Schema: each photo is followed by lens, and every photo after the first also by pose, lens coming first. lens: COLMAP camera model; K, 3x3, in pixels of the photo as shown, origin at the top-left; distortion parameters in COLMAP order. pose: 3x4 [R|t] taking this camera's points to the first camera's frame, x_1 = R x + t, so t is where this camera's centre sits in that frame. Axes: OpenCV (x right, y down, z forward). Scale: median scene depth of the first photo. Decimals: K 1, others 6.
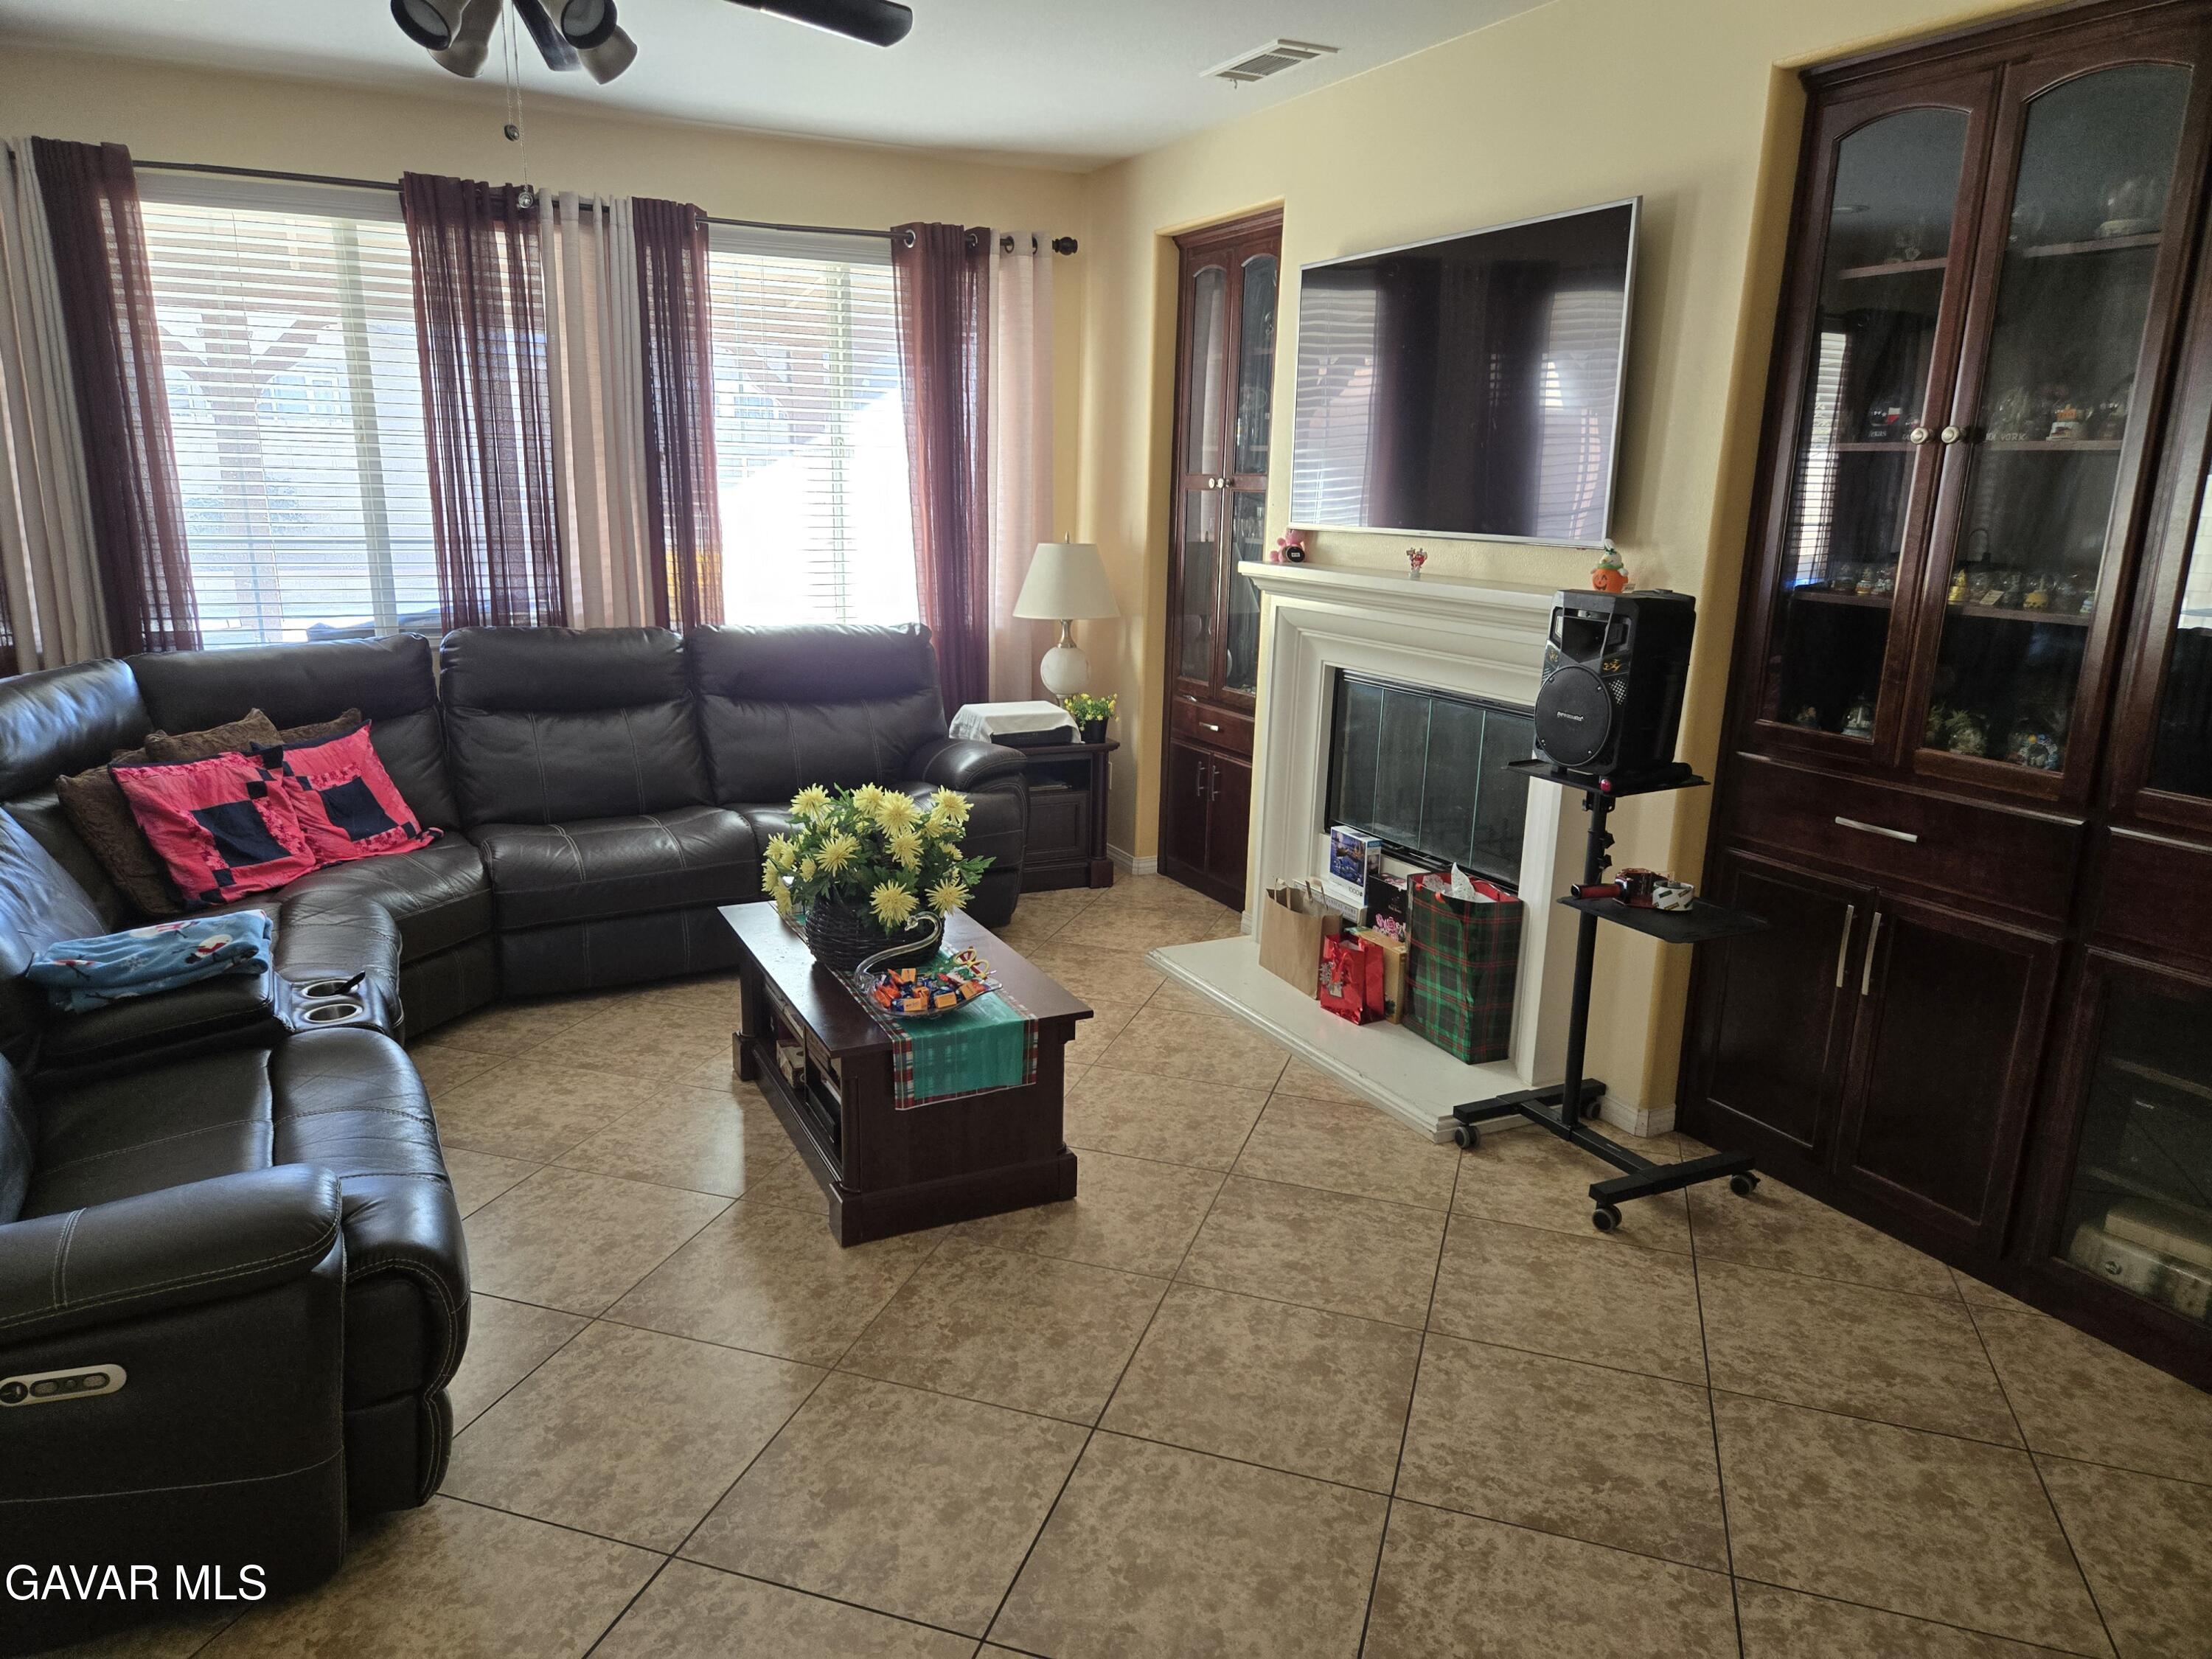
lens RADIAL K [[1489.2, 0, 1105.4], [0, 1489.2, 828.1], [0, 0, 1]] dist [0.062450, -0.036722]
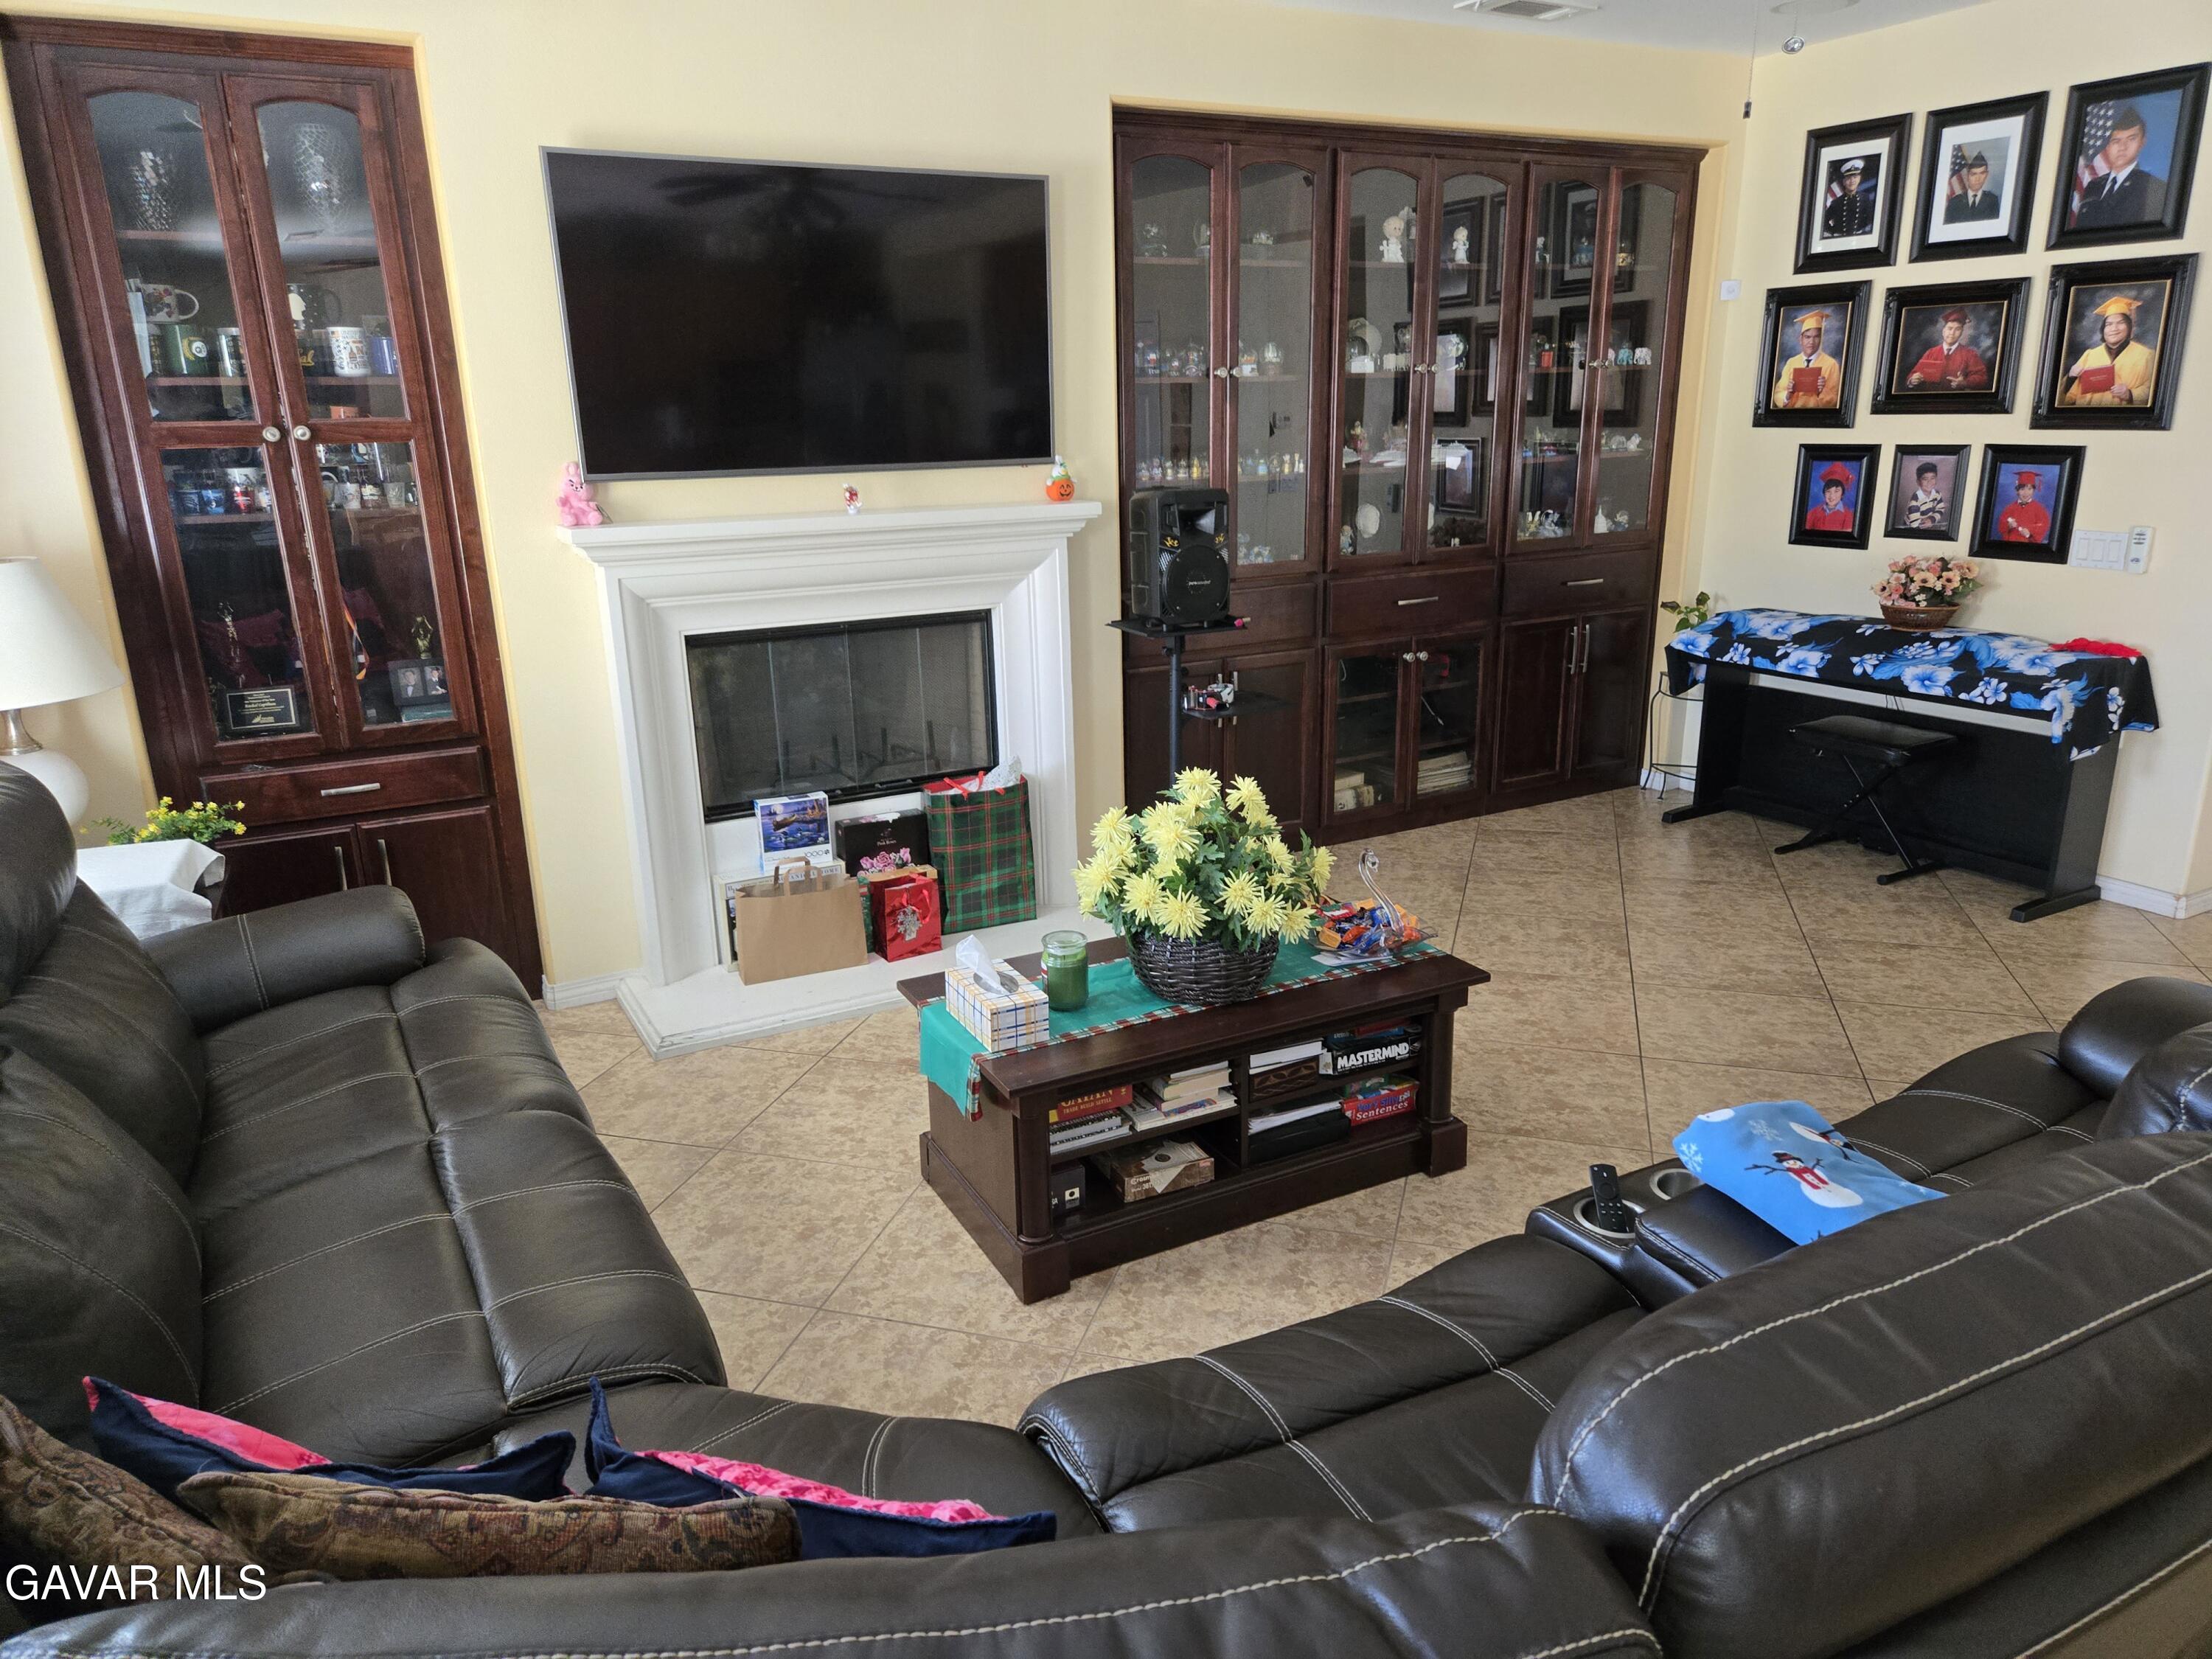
lens RADIAL K [[1489.2, 0, 1055.3], [0, 1489.2, 940.0], [0, 0, 1]] dist [0.062450, -0.036722]
pose [[0.999214, -0.038419, -0.009752, -0.068609], [0.039259, 0.993155, 0.110008, 0.049401], [0.005459, -0.110305, 0.993883, -0.206057]]
